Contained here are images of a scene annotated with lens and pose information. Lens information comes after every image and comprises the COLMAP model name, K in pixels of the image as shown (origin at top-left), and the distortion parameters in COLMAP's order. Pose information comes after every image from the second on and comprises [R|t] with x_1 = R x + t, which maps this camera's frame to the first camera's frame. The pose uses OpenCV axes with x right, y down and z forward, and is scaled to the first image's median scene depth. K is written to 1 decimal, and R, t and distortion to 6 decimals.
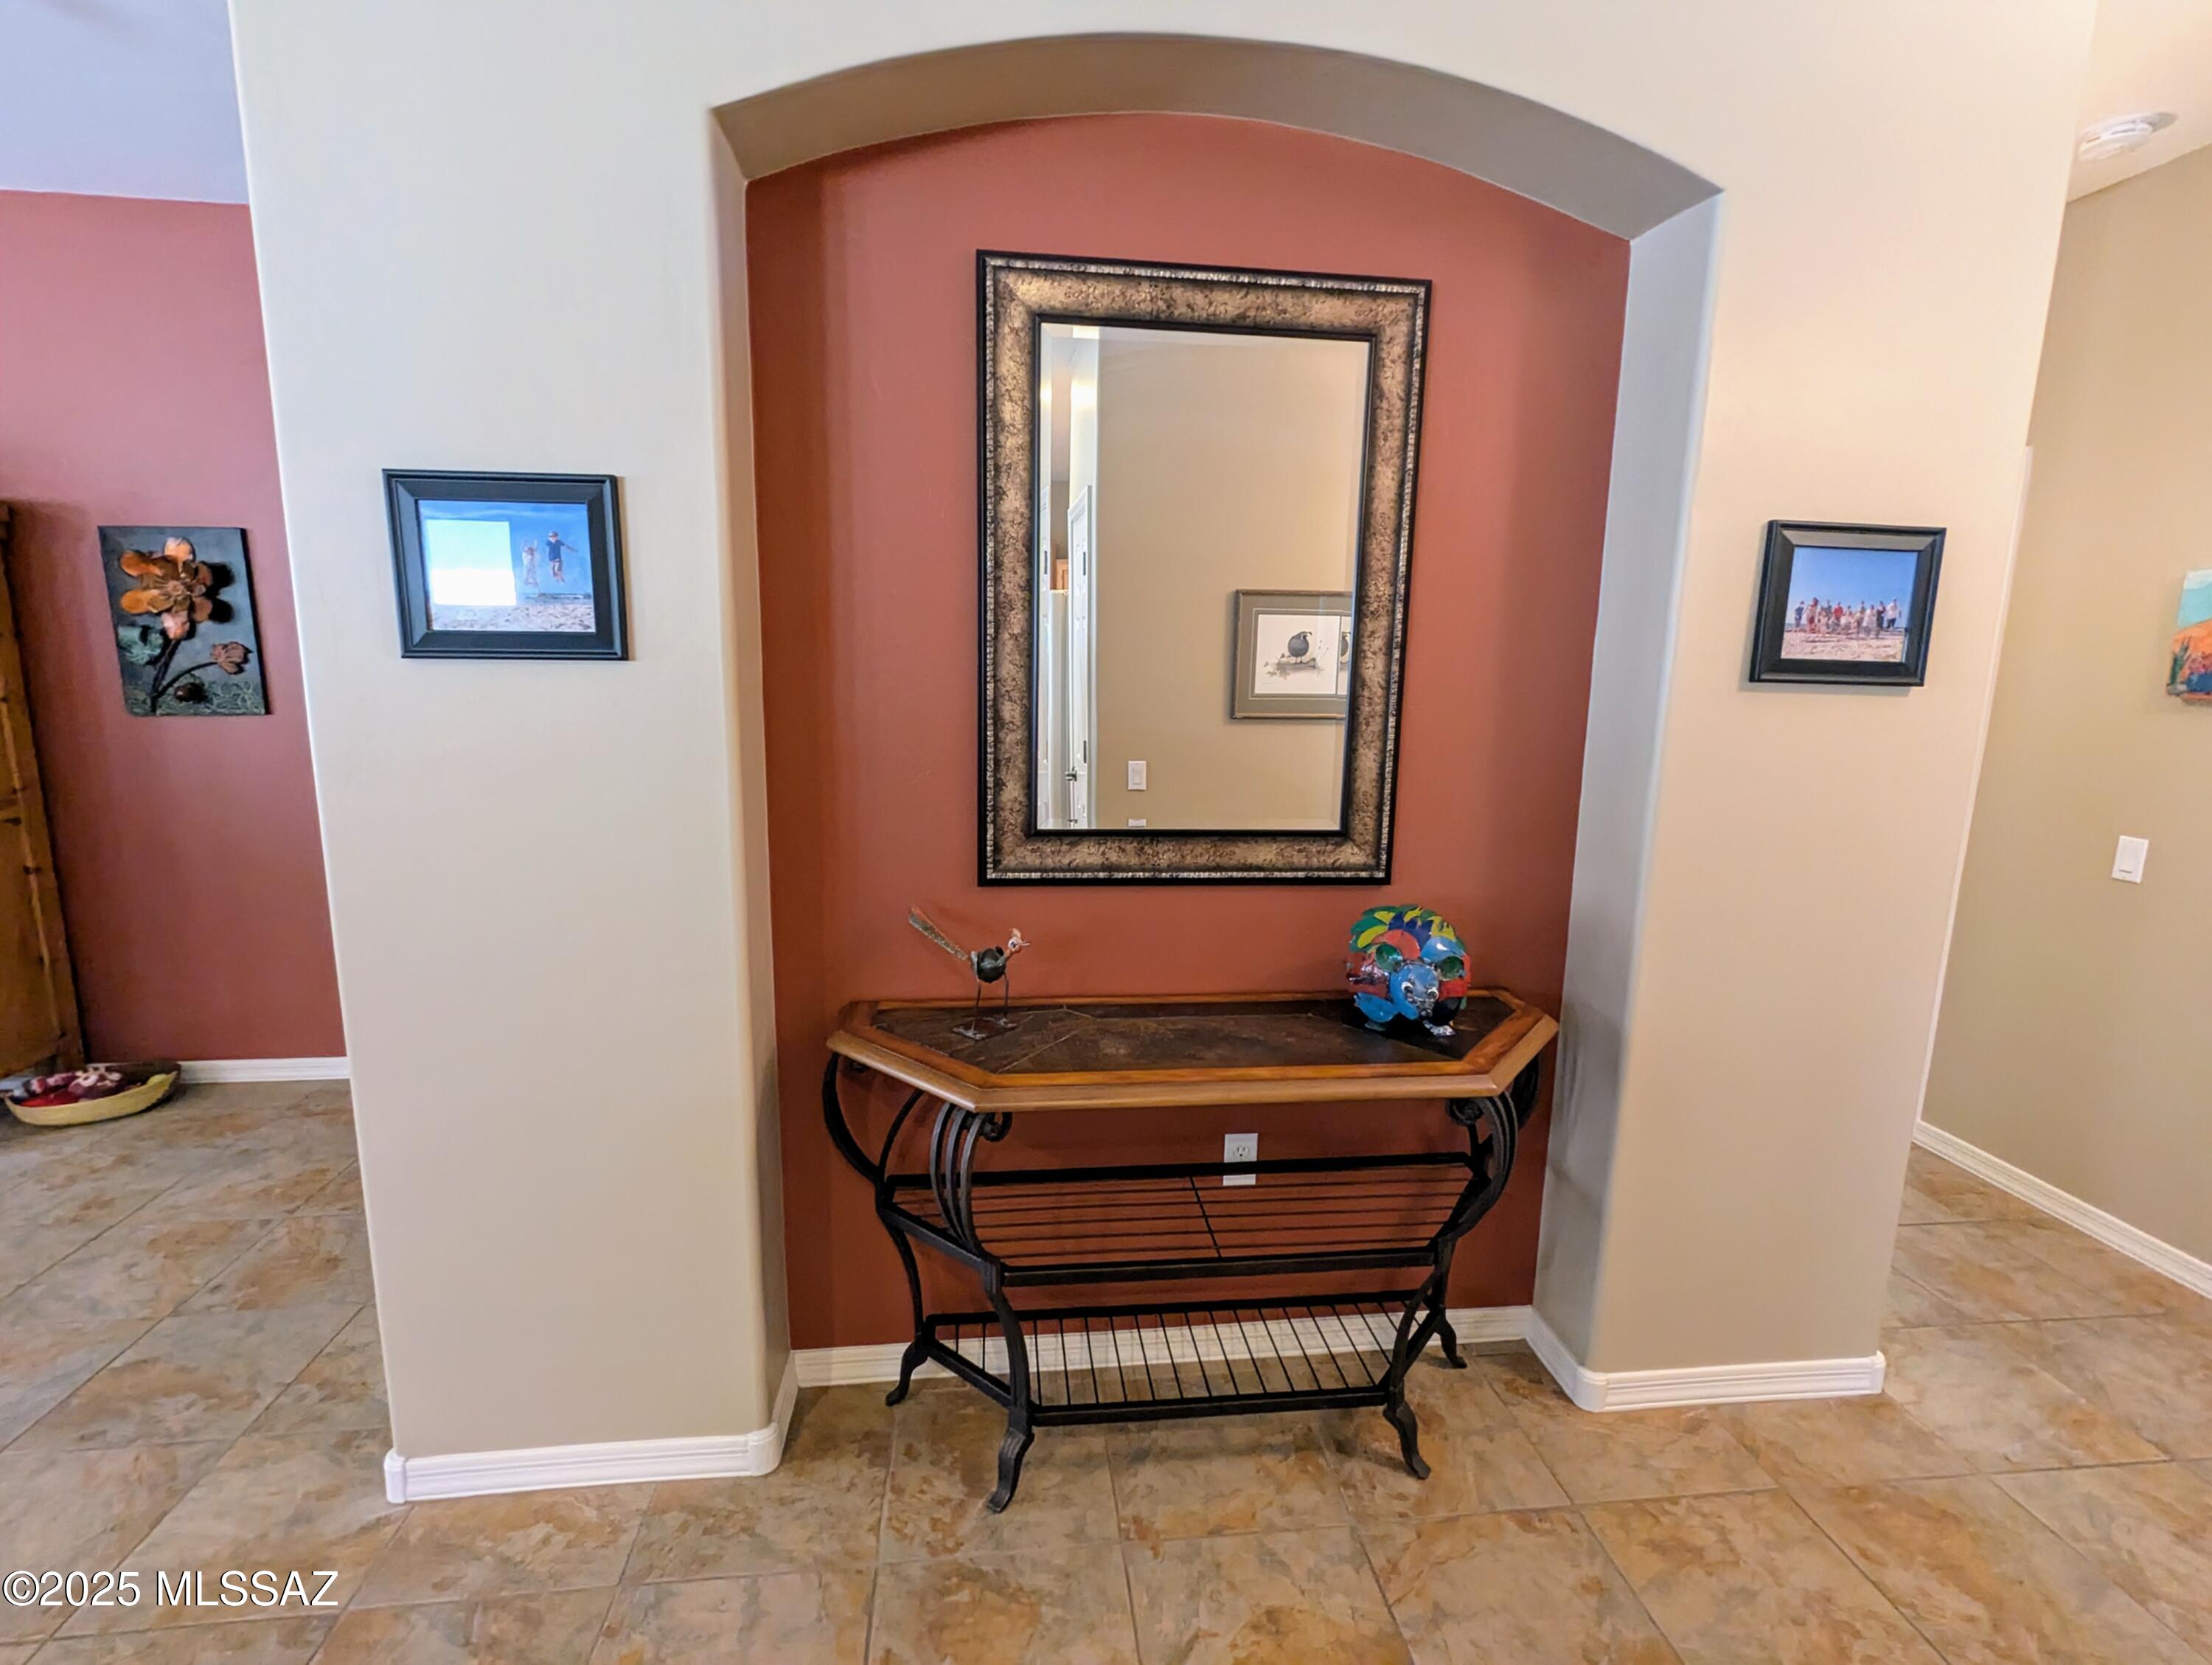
lens RADIAL K [[1044.5, 0, 1102.5], [0, 1044.5, 842.6], [0, 0, 1]] dist [0.002374, -0.015836]
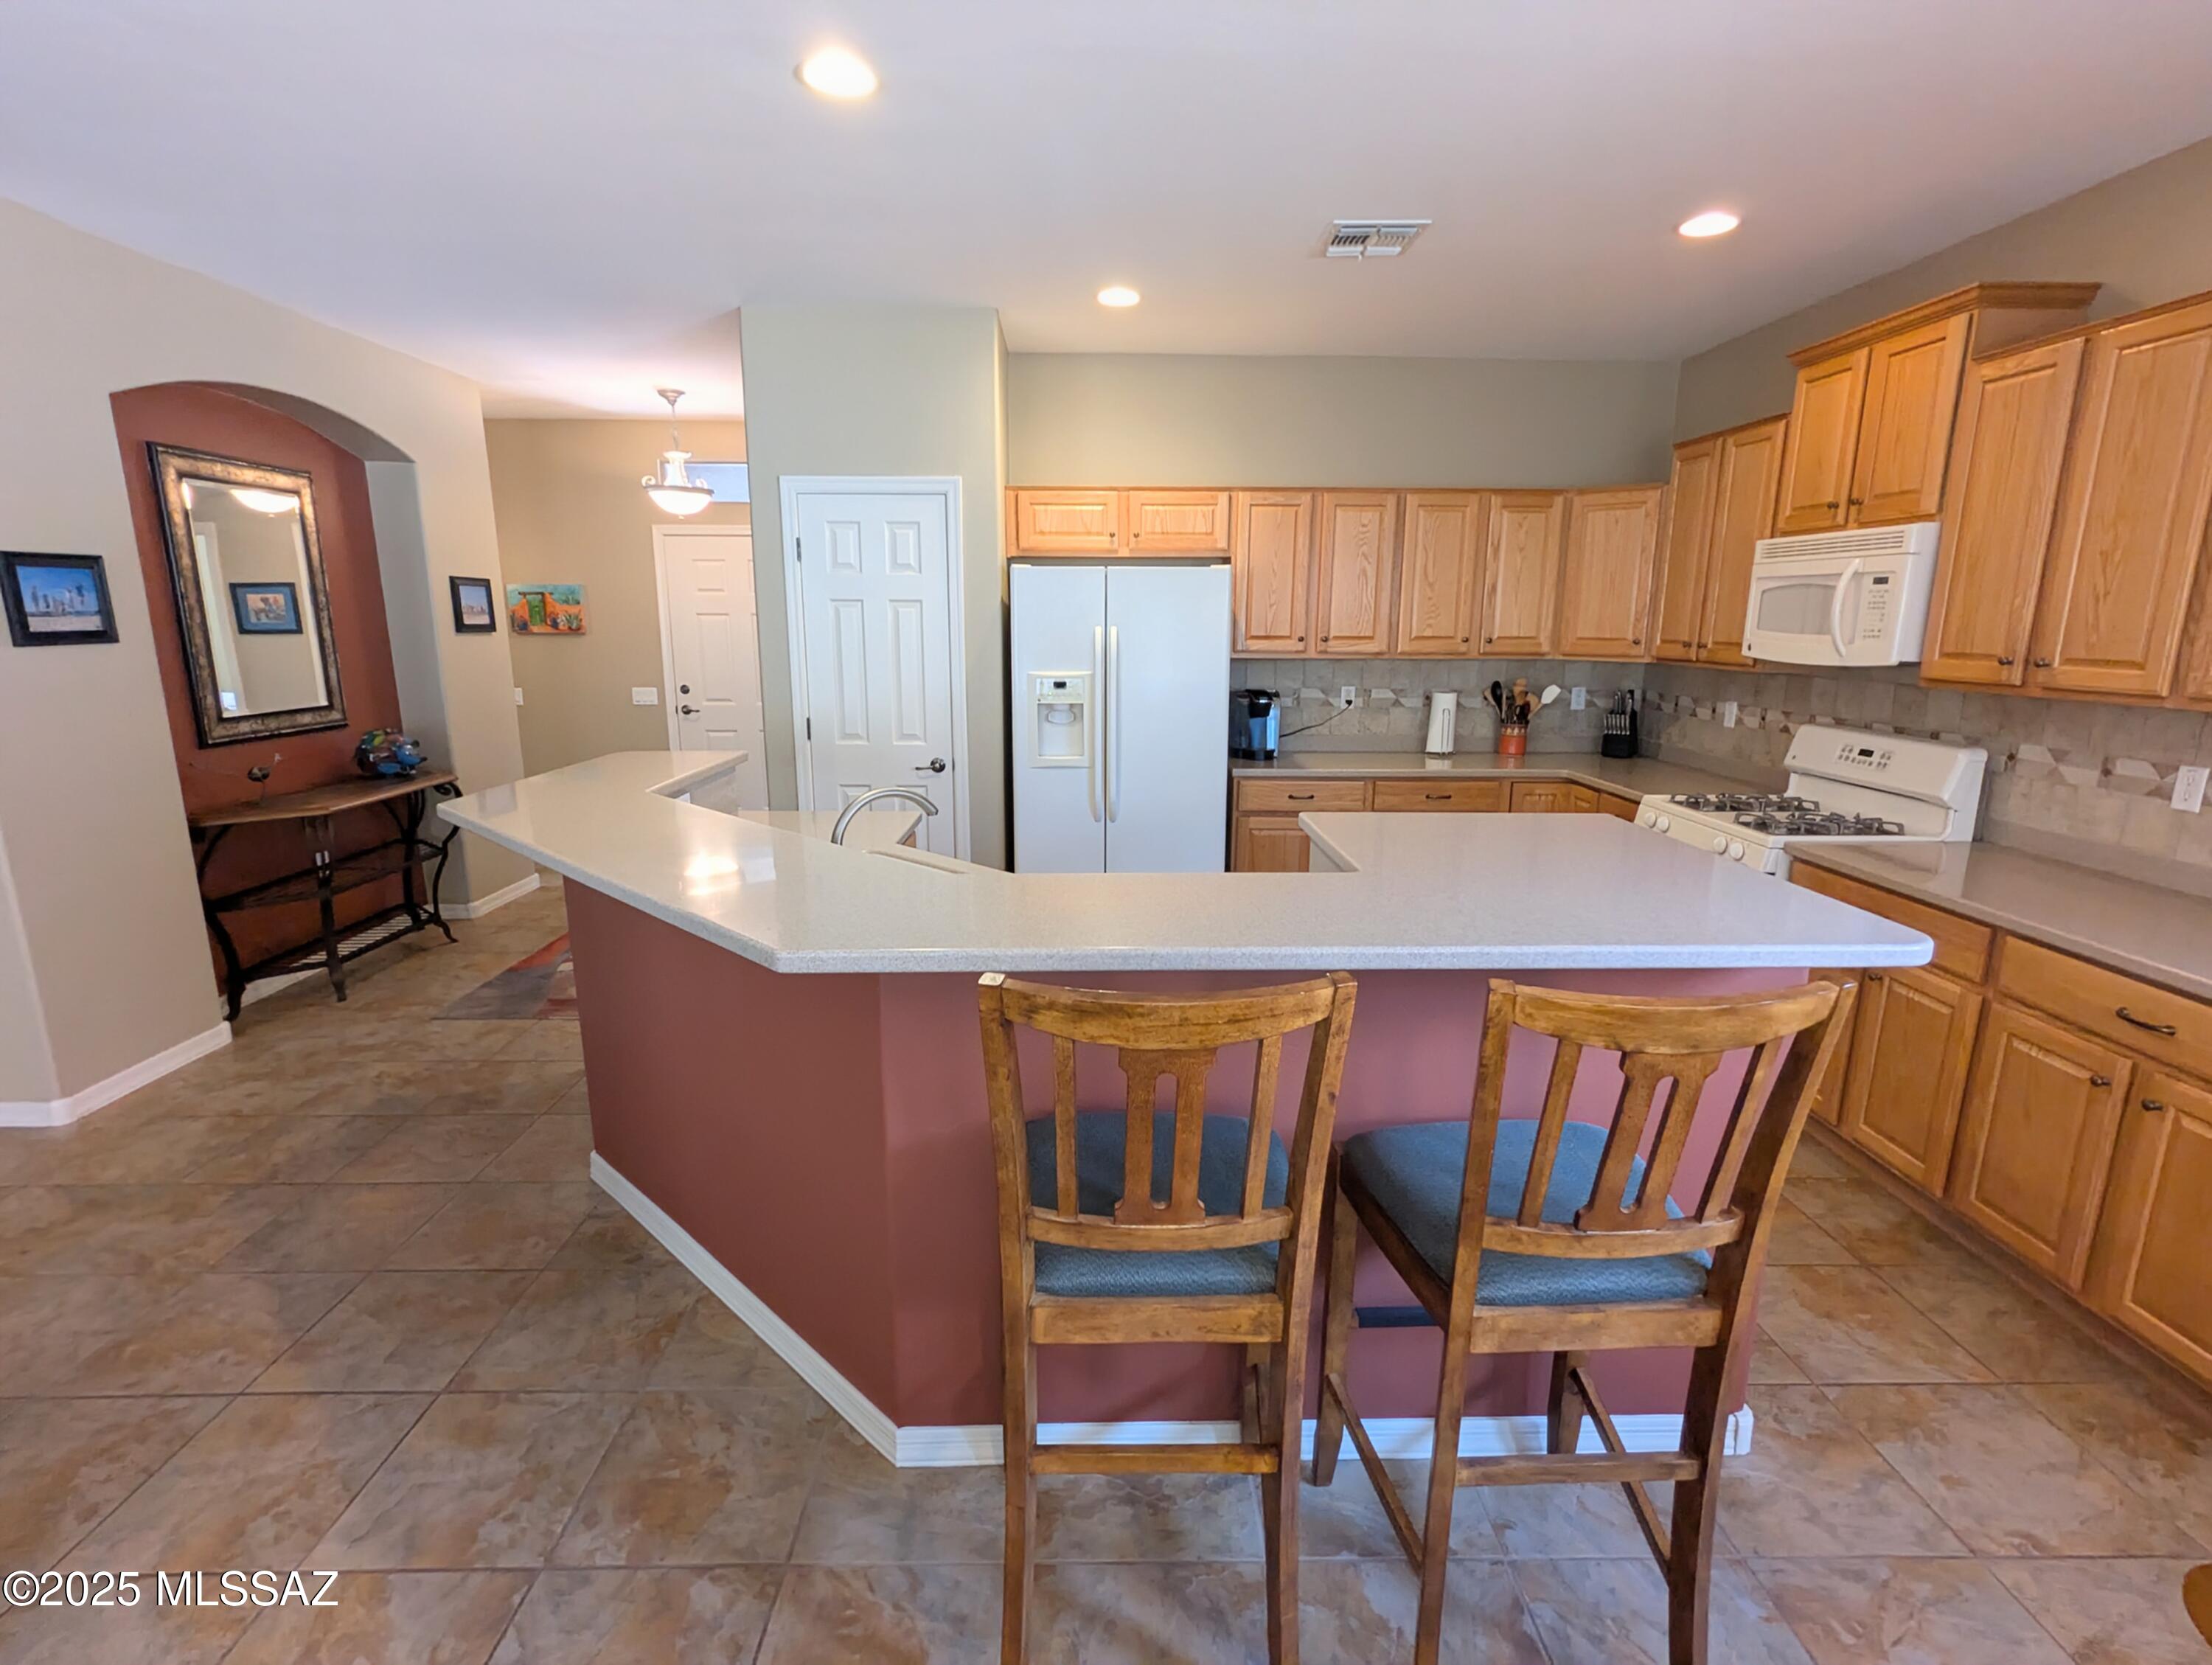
lens RADIAL K [[1044.9, 0, 1109.2], [0, 1044.9, 839.0], [0, 0, 1]] dist [-0.002999, -0.000134]
pose [[0.088375, -0.228727, 0.969471, -1.940379], [0.179967, 0.960928, 0.210307, 0.099207], [-0.979695, 0.155887, 0.126085, -0.931849]]
